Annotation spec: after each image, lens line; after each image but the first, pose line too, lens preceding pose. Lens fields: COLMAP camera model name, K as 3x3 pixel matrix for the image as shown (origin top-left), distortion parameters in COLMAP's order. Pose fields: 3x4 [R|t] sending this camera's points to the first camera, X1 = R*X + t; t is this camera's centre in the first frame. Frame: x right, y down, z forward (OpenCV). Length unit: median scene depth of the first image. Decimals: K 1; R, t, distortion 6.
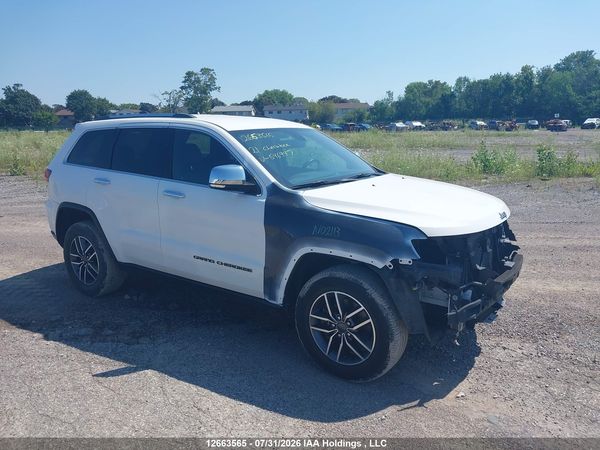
lens RADIAL K [[498.7, 0, 299.6], [0, 498.7, 206.9], [0, 0, 1]] dist [-0.004917, -0.008108]
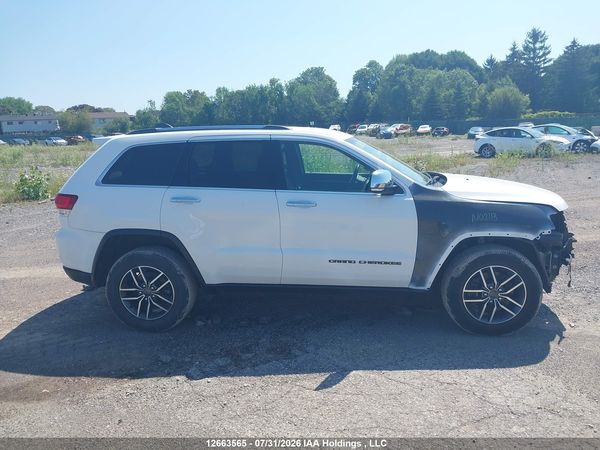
lens RADIAL K [[503.2, 0, 297.6], [0, 503.2, 207.7], [0, 0, 1]] dist [0.006756, -0.001042]
pose [[0.866748, -0.093434, 0.489916, -0.638487], [0.102226, 0.994722, 0.008852, -0.022547], [-0.488157, 0.042410, 0.871725, 0.095181]]
